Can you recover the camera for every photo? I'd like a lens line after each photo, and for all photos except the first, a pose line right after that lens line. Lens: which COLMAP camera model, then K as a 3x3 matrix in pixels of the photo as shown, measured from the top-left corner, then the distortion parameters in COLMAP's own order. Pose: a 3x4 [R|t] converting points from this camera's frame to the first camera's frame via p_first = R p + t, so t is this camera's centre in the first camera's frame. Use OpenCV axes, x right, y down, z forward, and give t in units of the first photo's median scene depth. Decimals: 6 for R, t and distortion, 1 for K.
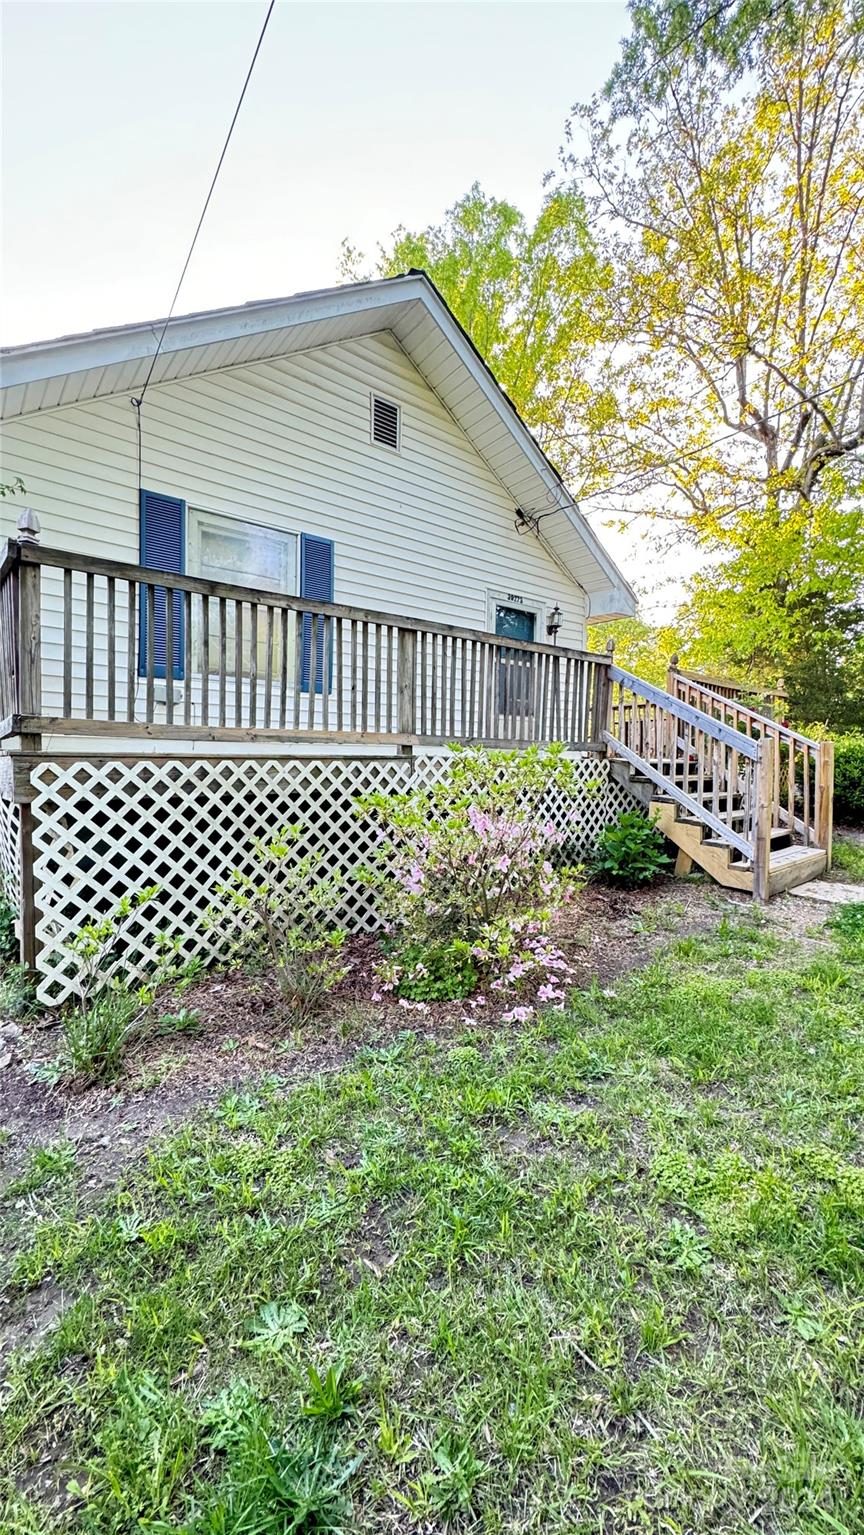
lens RADIAL K [[608.7, 0, 432.0], [0, 608.7, 767.5], [0, 0, 1]] dist [-0.000383, -0.000004]
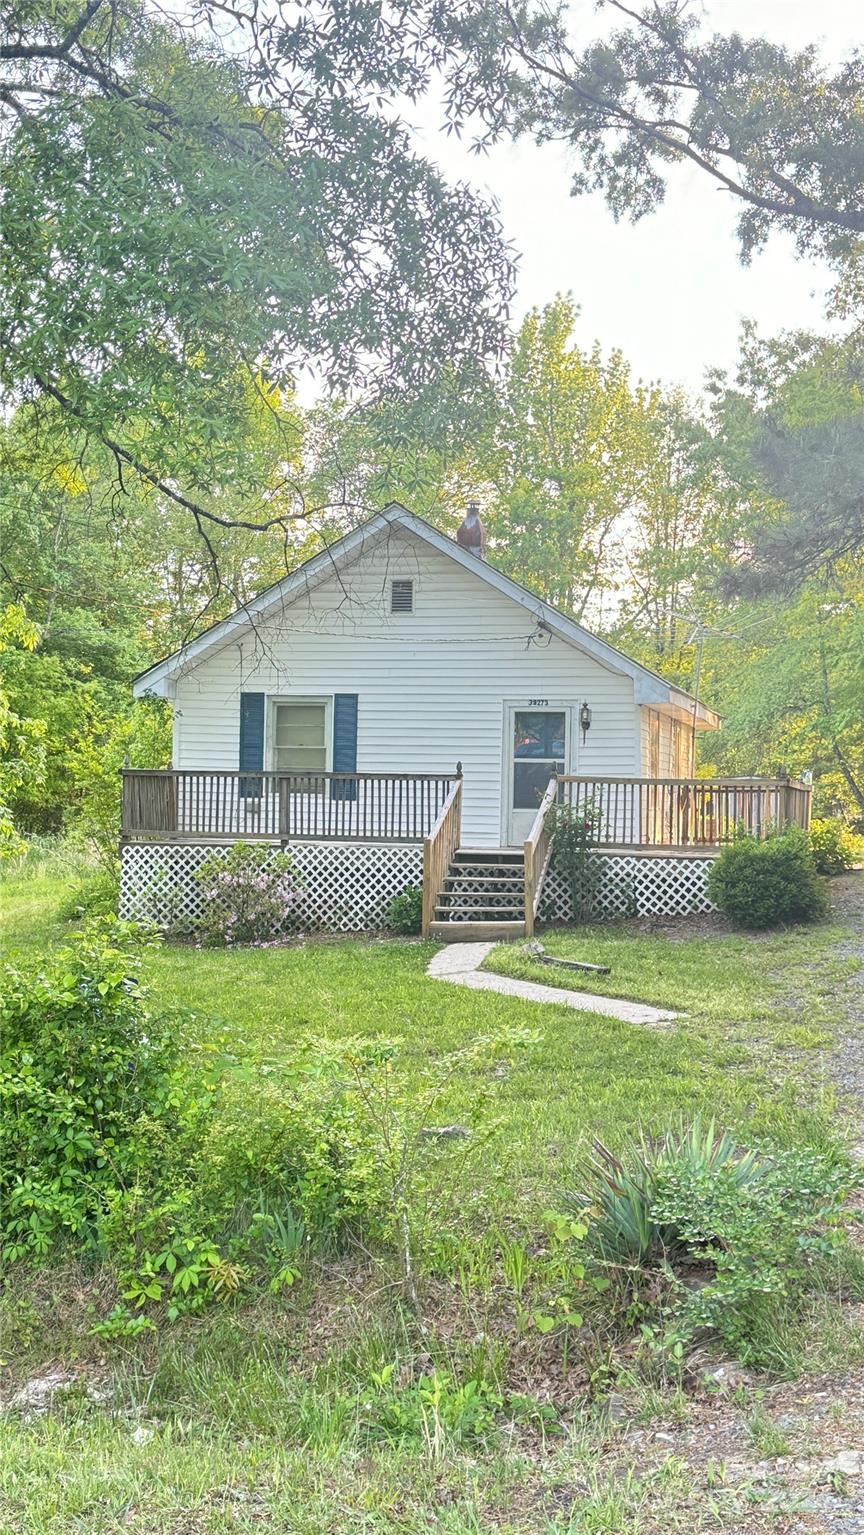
lens RADIAL K [[1722.8, 0, 432.0], [0, 1722.8, 767.5], [0, 0, 1]] dist [-0.005745, -0.000362]
pose [[0.630843, -0.016895, -0.775727, 3.649061], [-0.019192, 0.999117, -0.037367, -0.057596], [0.775673, 0.038461, 0.629962, -1.669868]]
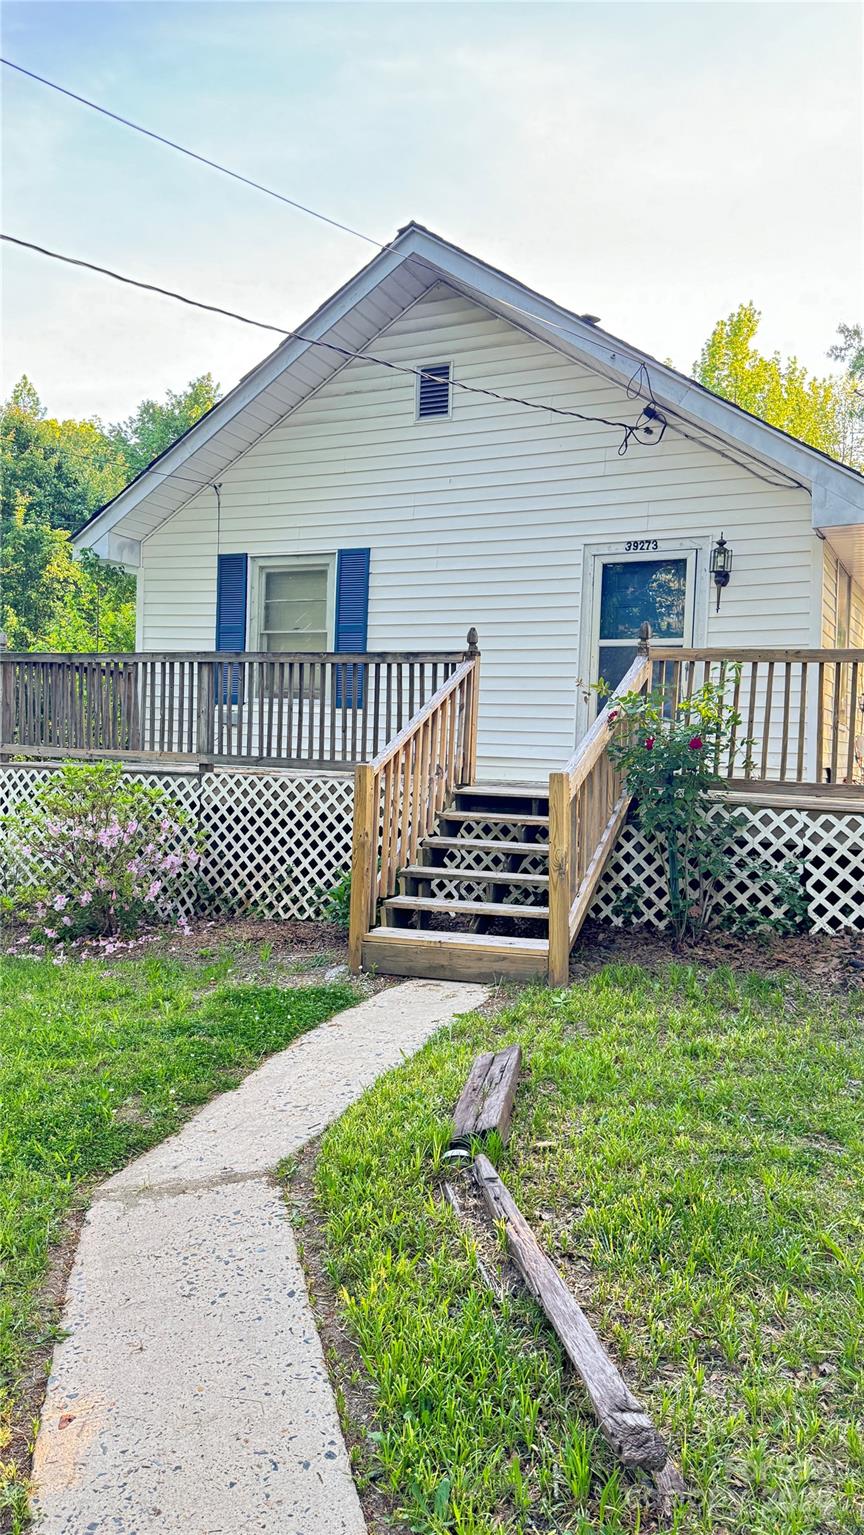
lens RADIAL K [[1053.3, 0, 427.0], [0, 1053.3, 777.7], [0, 0, 1]] dist [0.047173, -0.000923]
pose [[0.448364, 0.030372, -0.893335, 1.614878], [-0.037098, 0.999194, 0.015351, -0.046757], [0.893081, 0.026258, 0.449129, 0.405425]]
